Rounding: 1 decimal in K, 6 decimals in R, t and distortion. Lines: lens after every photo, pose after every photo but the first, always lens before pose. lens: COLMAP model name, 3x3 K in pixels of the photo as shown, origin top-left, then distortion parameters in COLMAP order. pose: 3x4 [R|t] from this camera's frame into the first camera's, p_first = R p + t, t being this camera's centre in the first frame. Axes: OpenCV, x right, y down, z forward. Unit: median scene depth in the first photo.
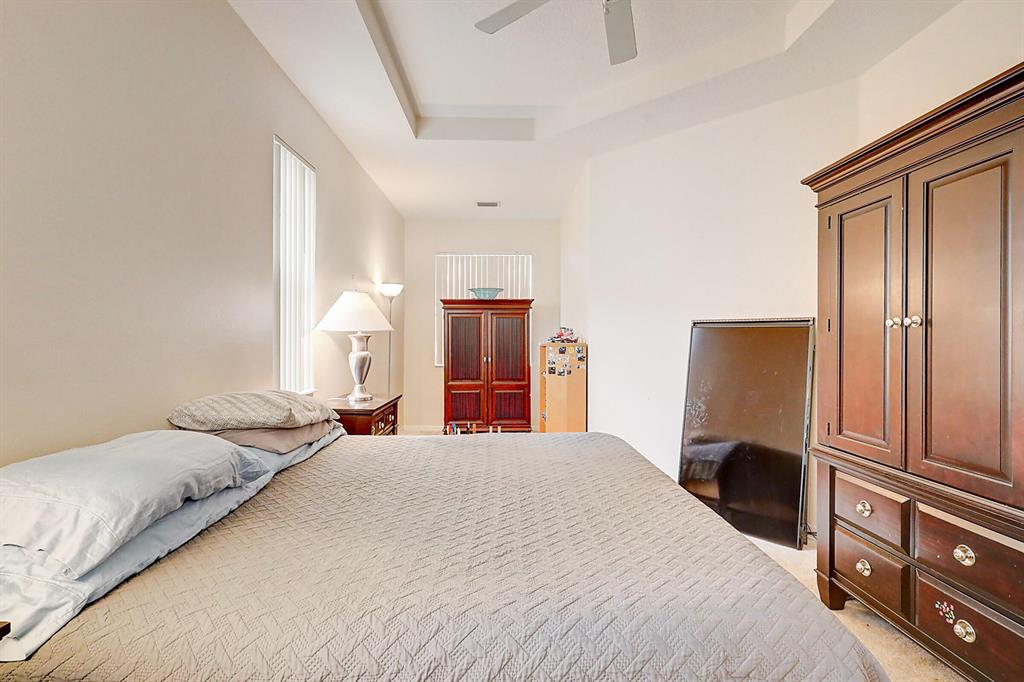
lens RADIAL K [[484.4, 0, 506.9], [0, 484.4, 335.0], [0, 0, 1]] dist [0.001838, 0.000634]
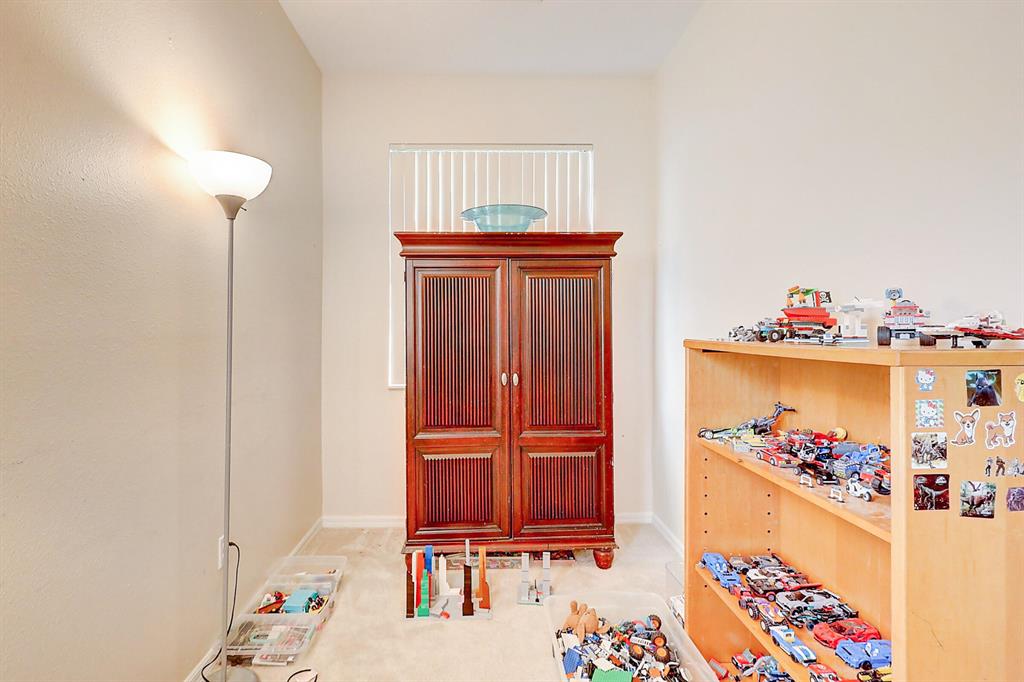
lens RADIAL K [[484.4, 0, 506.9], [0, 484.4, 335.0], [0, 0, 1]] dist [0.001838, 0.000634]
pose [[0.999030, -0.001881, 0.043989, -0.061326], [0.001034, 0.999814, 0.019264, 0.004931], [-0.044017, -0.019200, 0.998846, 0.584817]]
